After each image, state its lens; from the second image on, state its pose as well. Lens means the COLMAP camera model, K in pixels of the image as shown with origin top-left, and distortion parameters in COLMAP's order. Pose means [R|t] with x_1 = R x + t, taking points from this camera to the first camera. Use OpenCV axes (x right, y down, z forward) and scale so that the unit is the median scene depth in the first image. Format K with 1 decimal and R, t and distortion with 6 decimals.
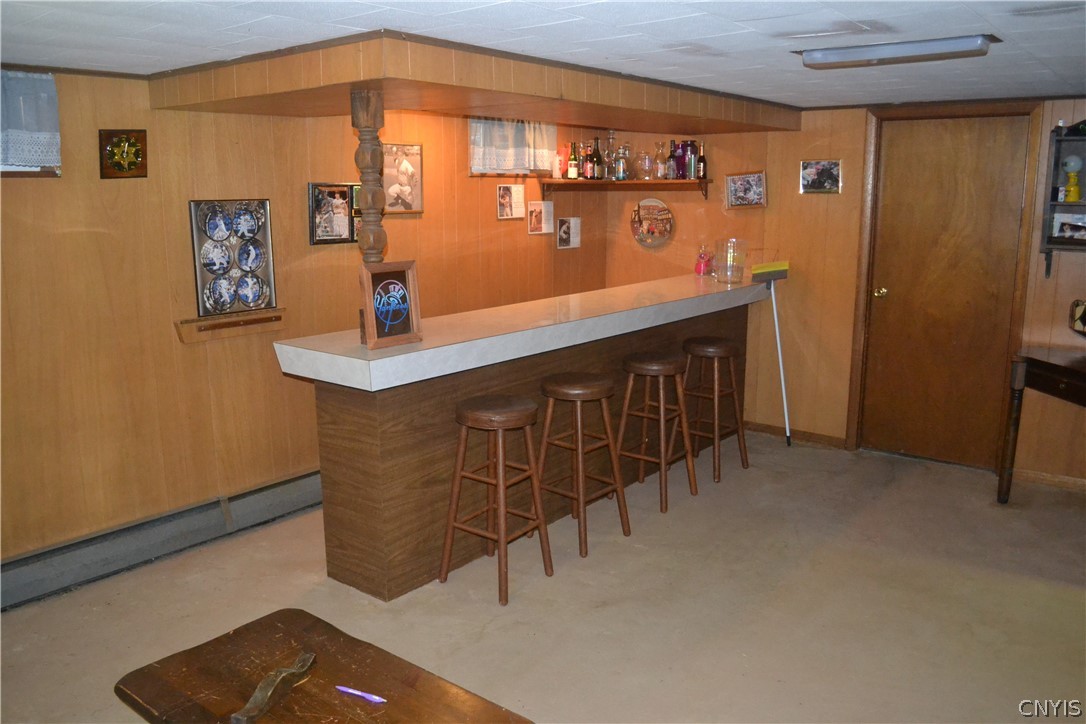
lens RADIAL K [[867.6, 0, 546.7], [0, 867.6, 365.1], [0, 0, 1]] dist [-0.083595, 0.017019]
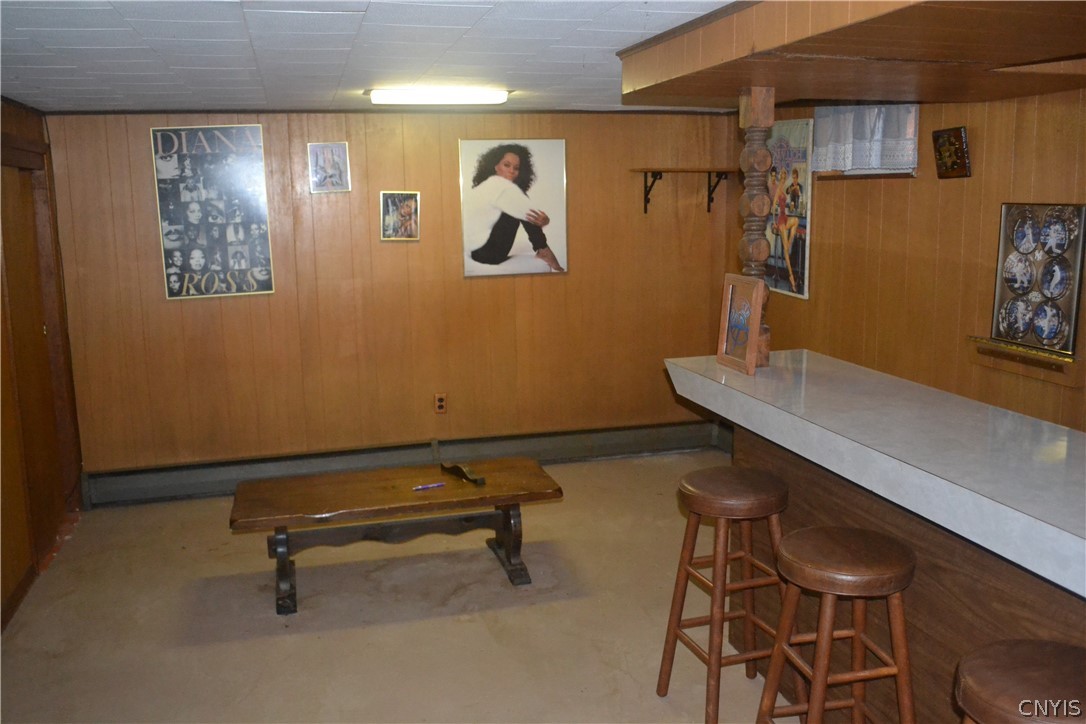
lens RADIAL K [[948.4, 0, 545.3], [0, 948.4, 365.8], [0, 0, 1]] dist [-0.064070, -0.012308]
pose [[-0.594237, 0.154130, -0.789384, 0.571521], [-0.142261, 0.945849, 0.291773, -0.226776], [0.791609, 0.285680, -0.540131, 1.096063]]
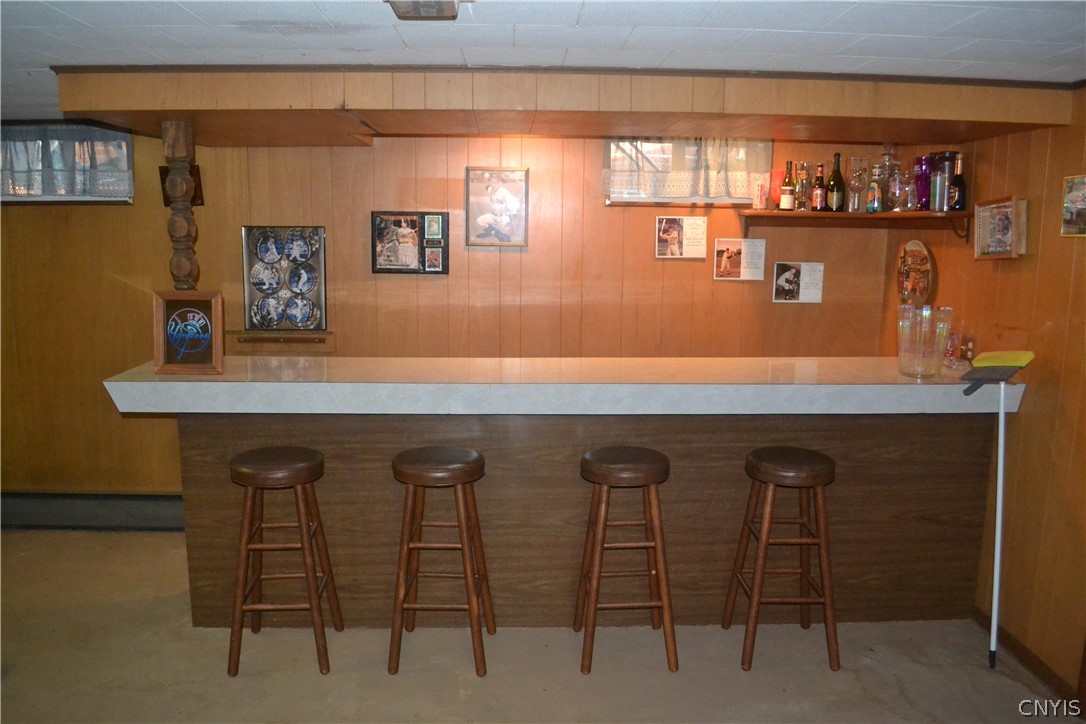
lens RADIAL K [[867.6, 0, 542.3], [0, 867.6, 364.2], [0, 0, 1]] dist [-0.083595, 0.017019]
pose [[0.650905, 0.131428, -0.747696, 0.655747], [-0.162470, 0.986197, 0.031914, -0.104572], [0.741570, 0.100705, 0.663274, 0.516826]]
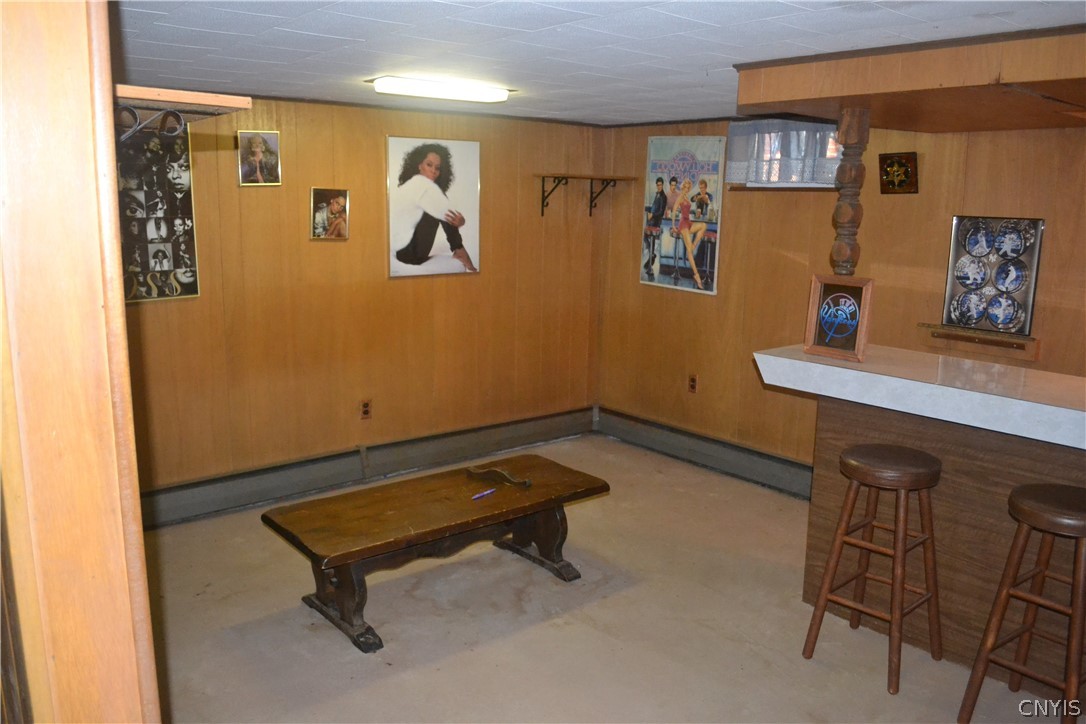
lens RADIAL K [[867.6, 0, 547.6], [0, 867.6, 368.5], [0, 0, 1]] dist [-0.083595, 0.017019]
pose [[-0.206829, 0.184163, -0.960888, 0.685832], [-0.208633, 0.951232, 0.227220, -0.135118], [0.955873, 0.247469, -0.158320, 0.672838]]
